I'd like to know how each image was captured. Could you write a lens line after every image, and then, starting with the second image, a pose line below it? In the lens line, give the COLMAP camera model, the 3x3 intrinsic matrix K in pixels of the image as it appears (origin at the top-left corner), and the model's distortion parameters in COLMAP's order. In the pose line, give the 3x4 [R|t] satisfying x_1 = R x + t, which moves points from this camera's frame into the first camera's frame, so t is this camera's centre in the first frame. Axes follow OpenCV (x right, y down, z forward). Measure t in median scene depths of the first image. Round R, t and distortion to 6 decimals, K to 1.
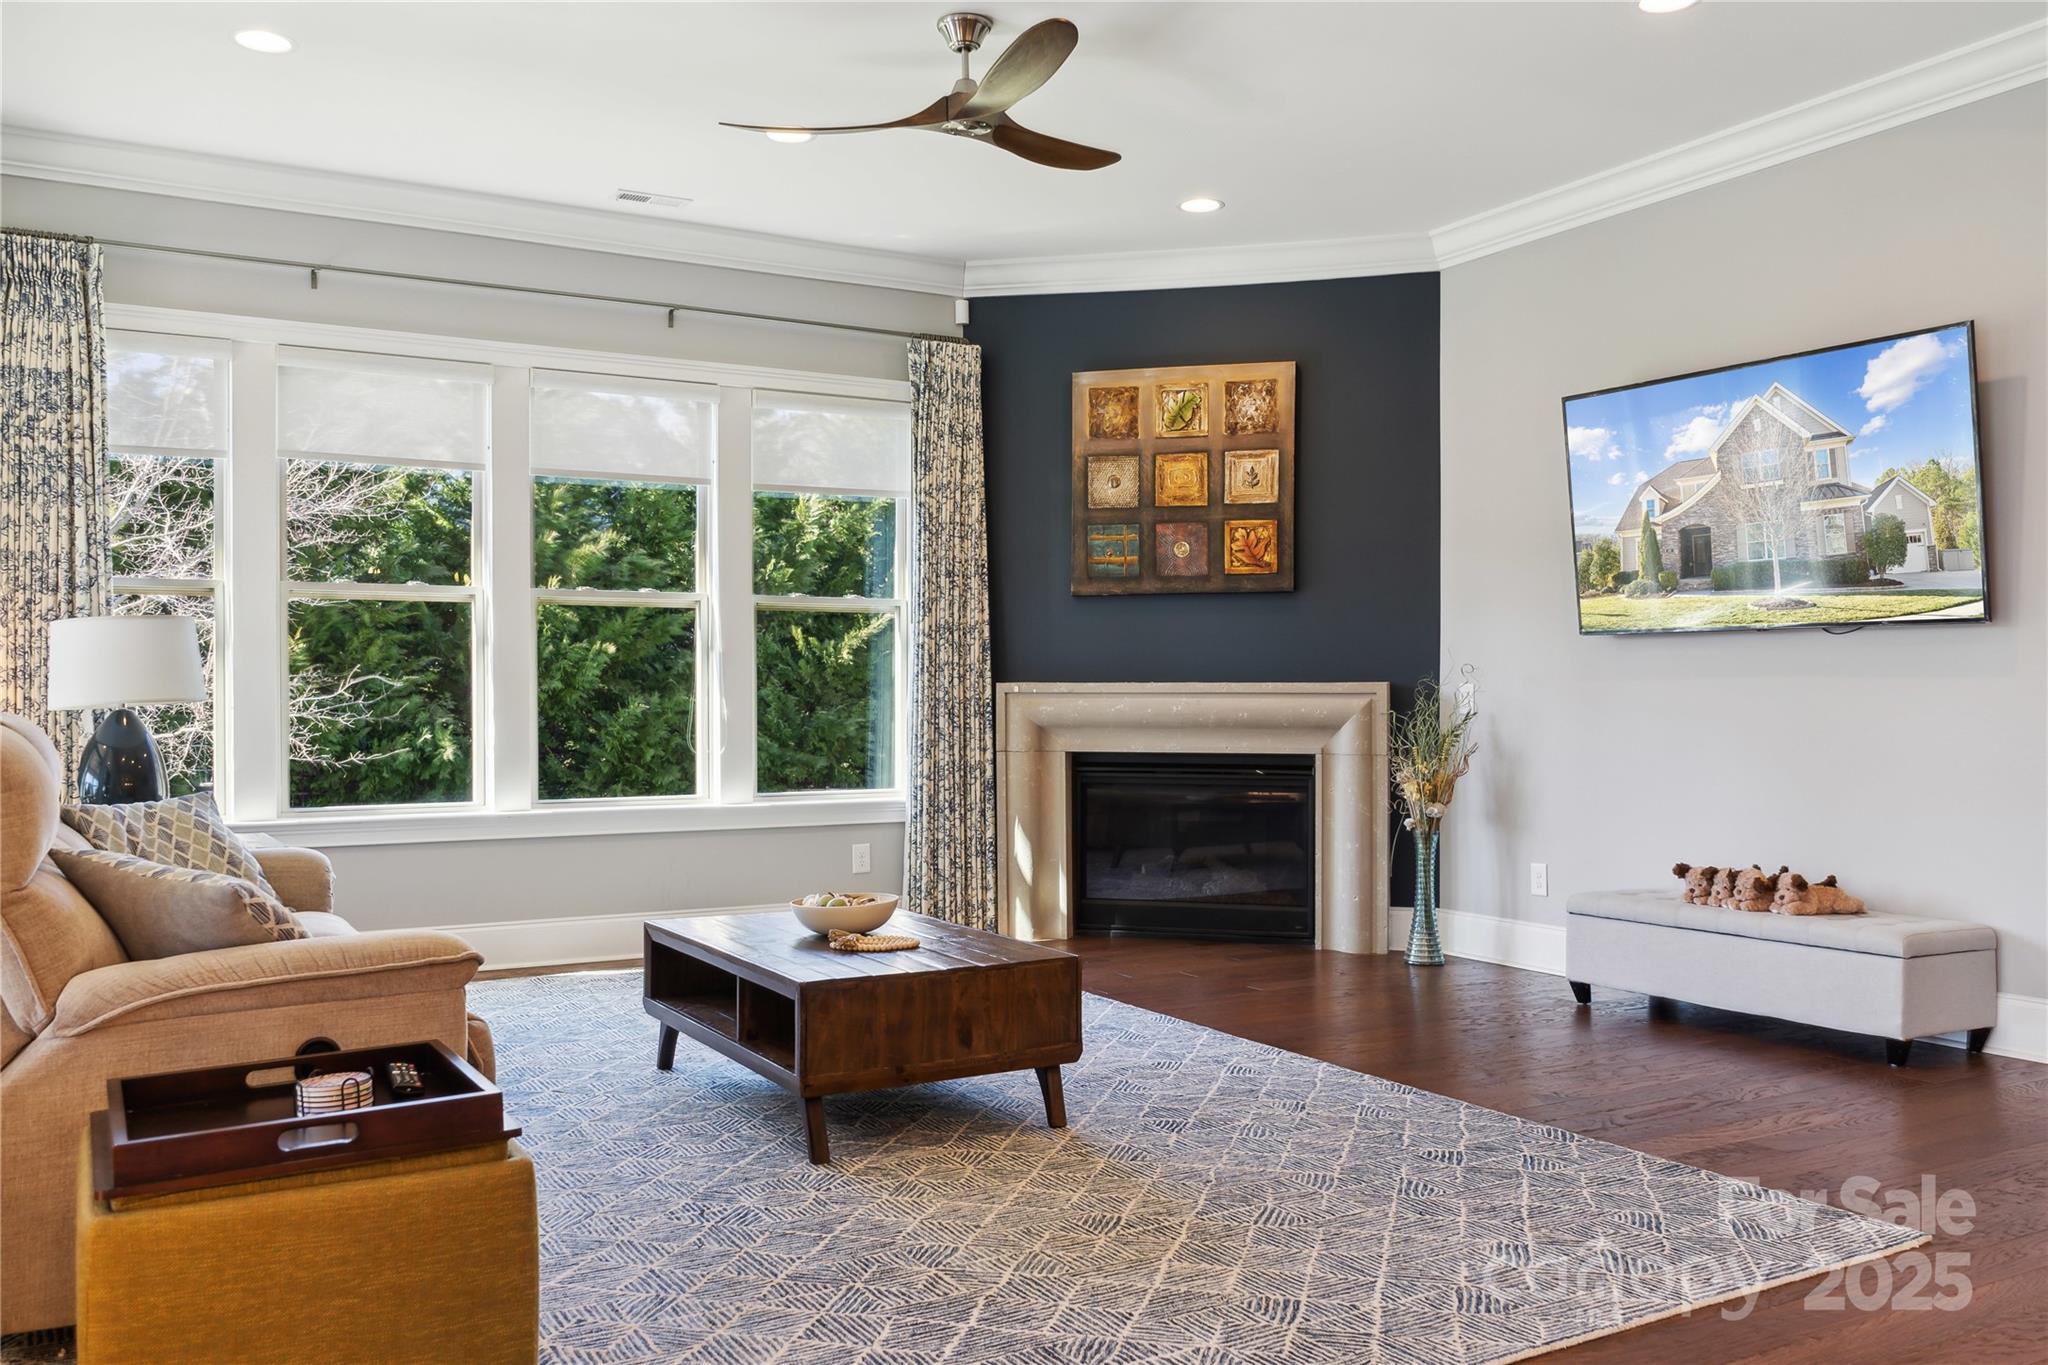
lens RADIAL K [[1685.9, 0, 1021.6], [0, 1685.9, 705.2], [0, 0, 1]] dist [-0.015218, 0.011495]
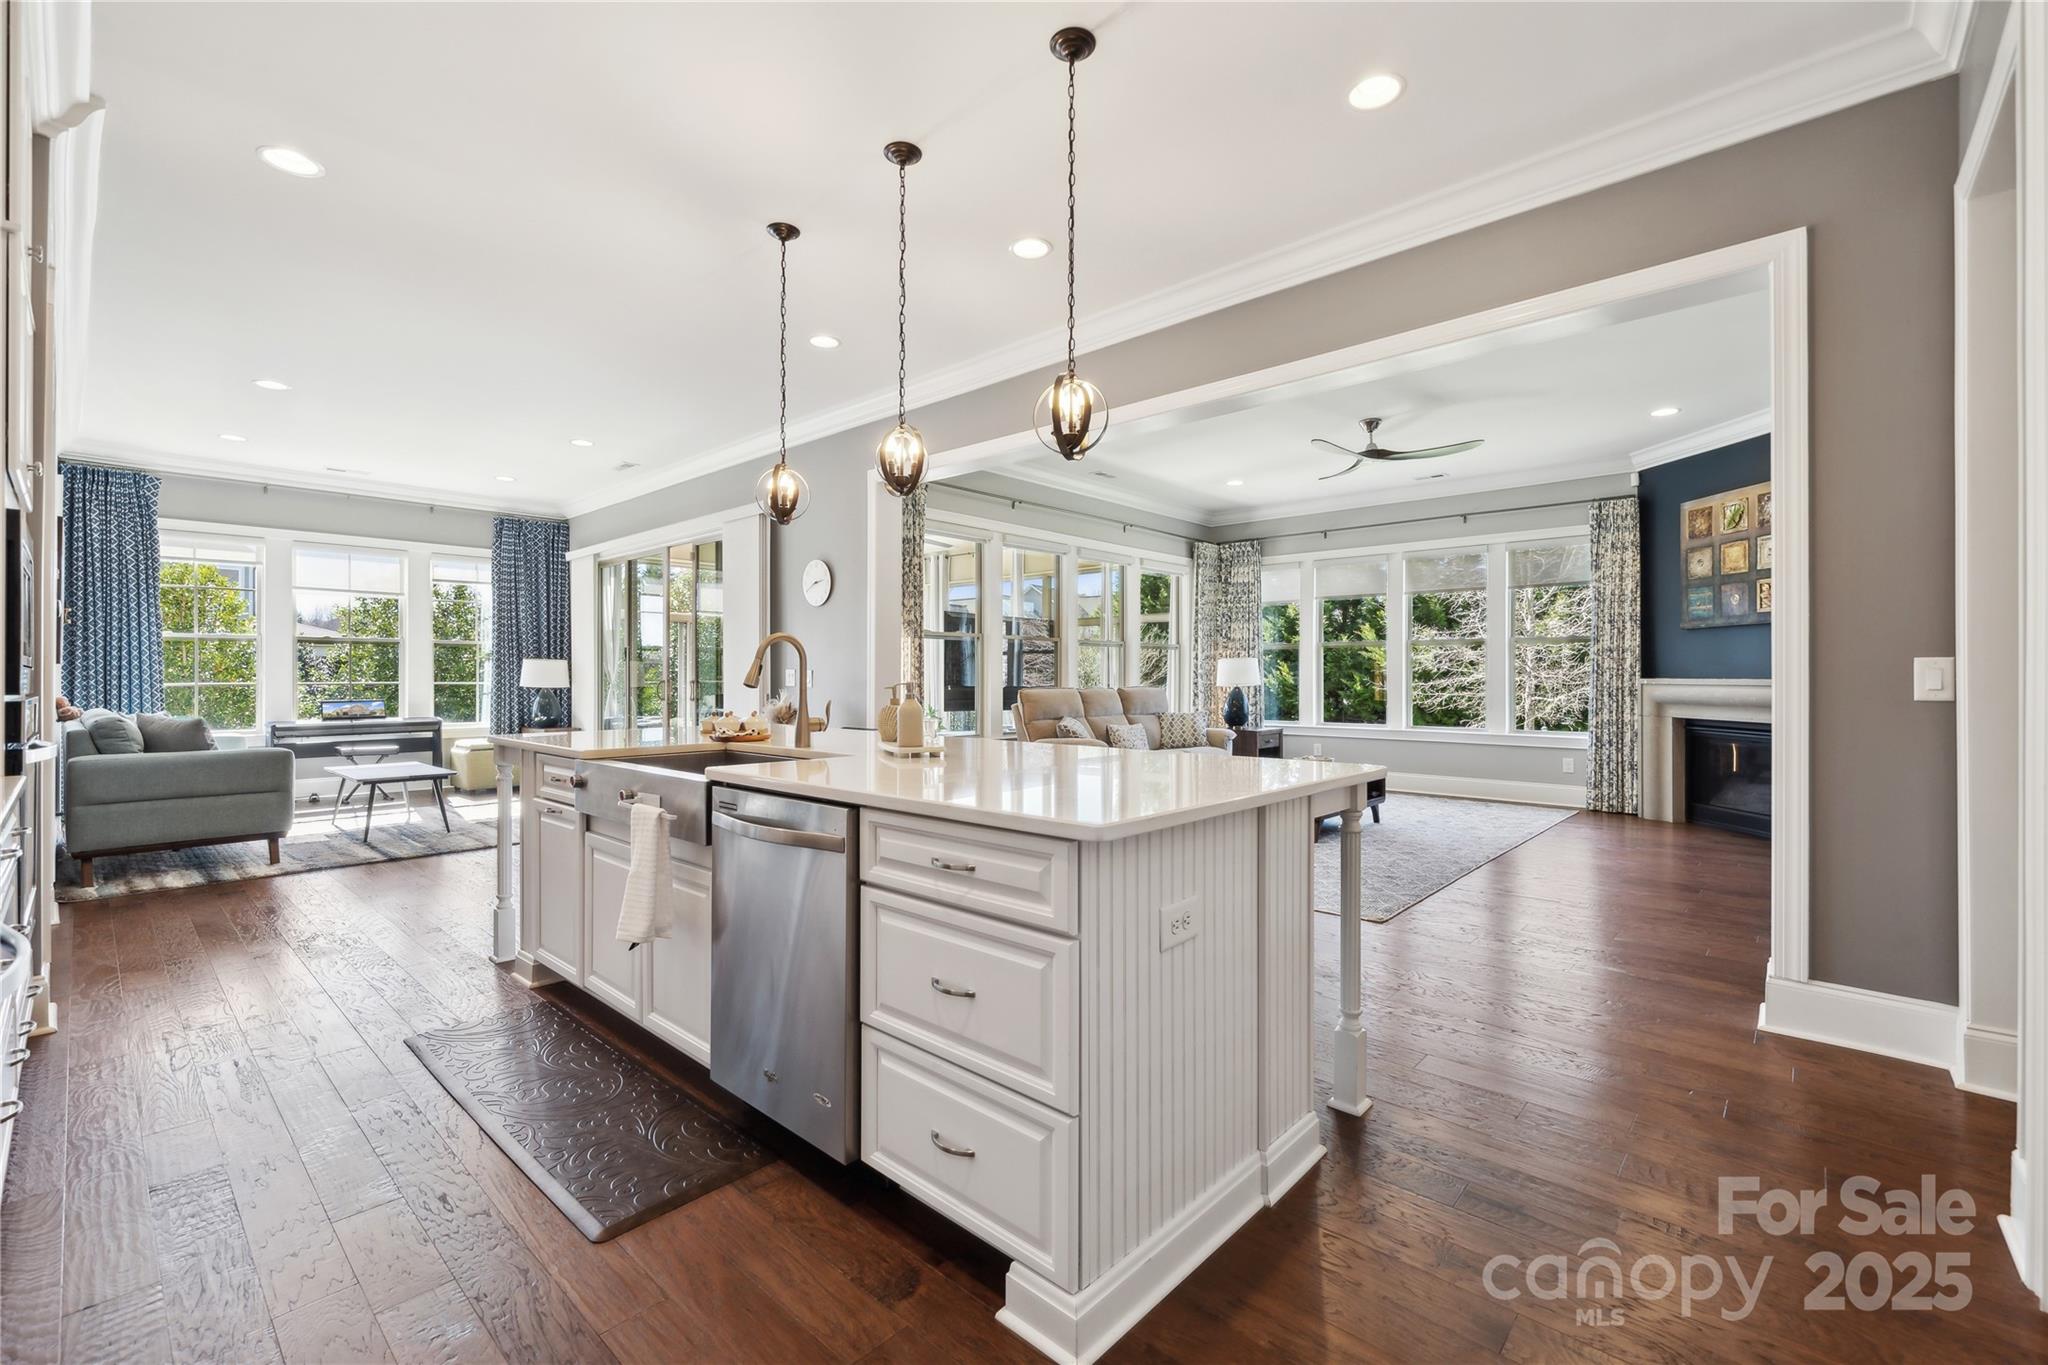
lens RADIAL K [[853.1, 0, 1033.7], [0, 853.1, 676.9], [0, 0, 1]] dist [-0.002029, -0.000419]
pose [[0.311172, 0.002469, -0.950350, 0.729540], [-0.008771, 0.999961, -0.000274, -0.009671], [0.950313, 0.008421, 0.311182, 0.080588]]
